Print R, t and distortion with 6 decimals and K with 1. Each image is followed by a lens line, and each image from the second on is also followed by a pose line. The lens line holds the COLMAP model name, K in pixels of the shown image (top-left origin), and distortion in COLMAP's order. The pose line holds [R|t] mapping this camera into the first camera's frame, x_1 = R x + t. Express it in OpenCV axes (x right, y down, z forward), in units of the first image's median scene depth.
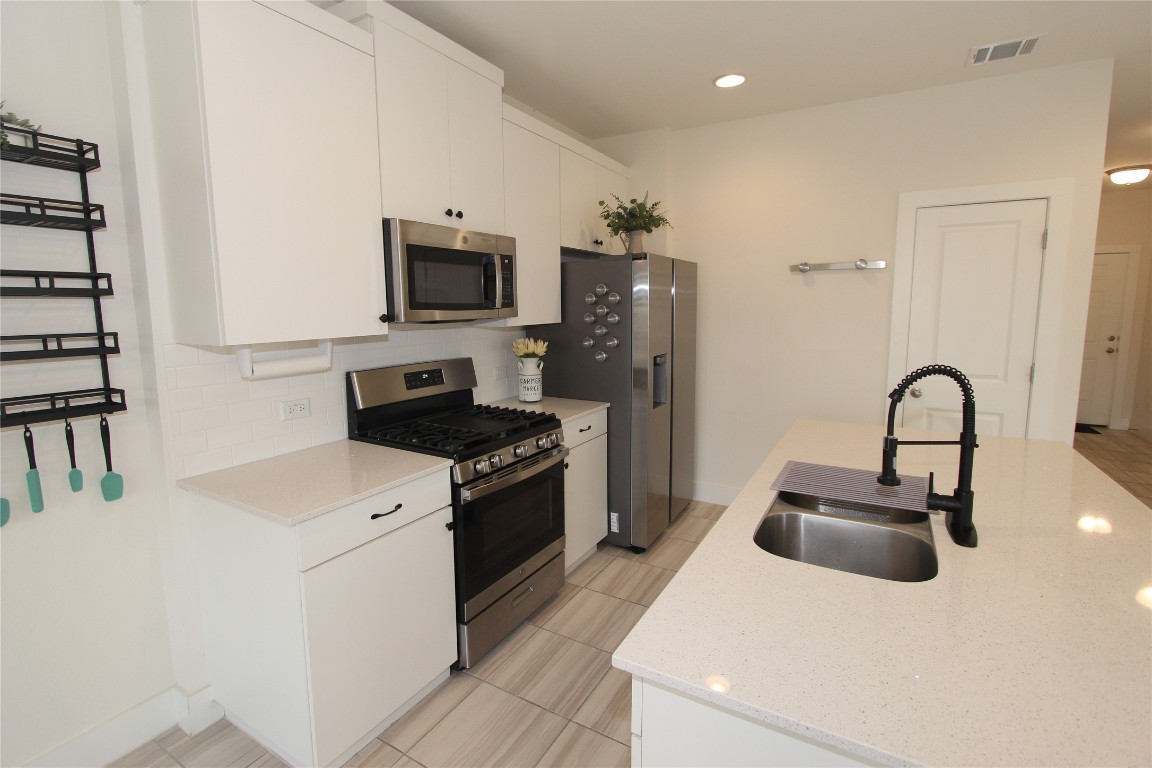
lens RADIAL K [[529.2, 0, 573.5], [0, 529.2, 374.2], [0, 0, 1]] dist [-0.016318, 0.000451]
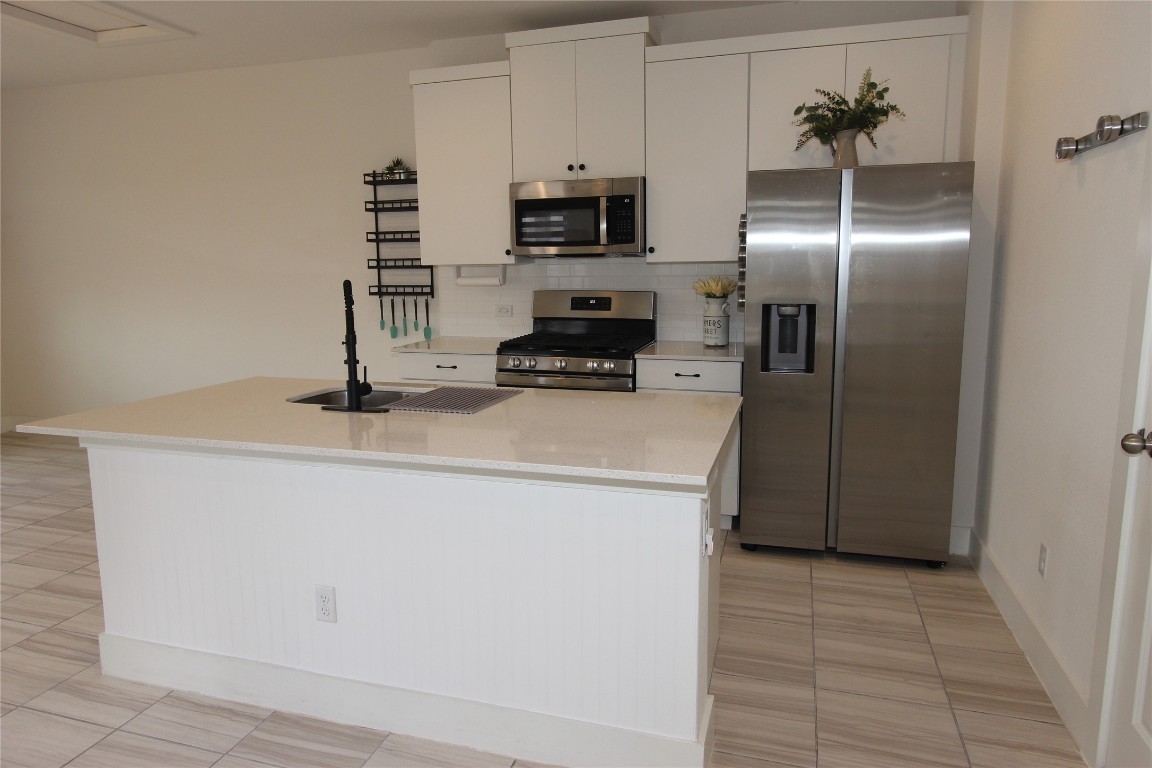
lens RADIAL K [[726.8, 0, 579.1], [0, 726.8, 371.6], [0, 0, 1]] dist [-0.011134, 0.004172]
pose [[0.235733, 0.153849, -0.959562, 1.397800], [-0.116272, 0.984762, 0.129325, -0.052462], [0.964837, 0.081084, 0.250030, 0.590170]]
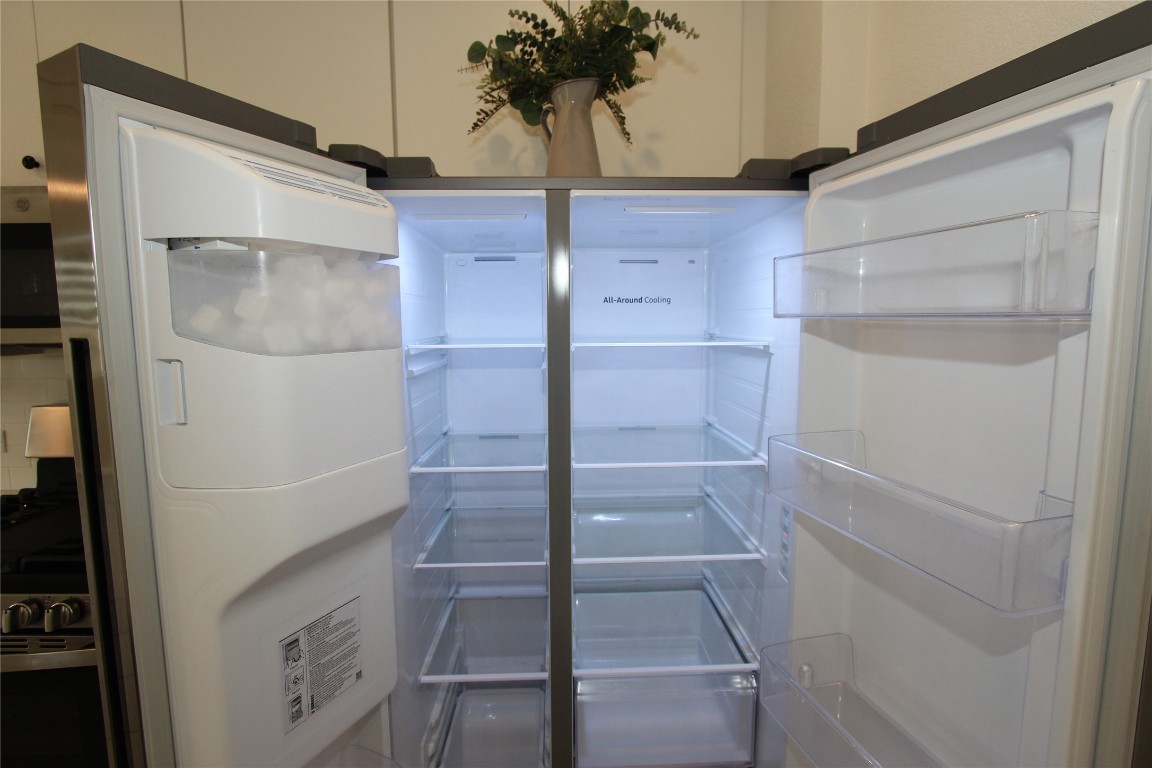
lens RADIAL K [[529.2, 0, 572.7], [0, 529.2, 381.5], [0, 0, 1]] dist [-0.016318, 0.000451]
pose [[0.529124, 0.092815, -0.843453, 0.565425], [-0.106704, 0.993387, 0.042375, -0.142903], [0.841808, 0.067578, 0.535529, 1.141179]]
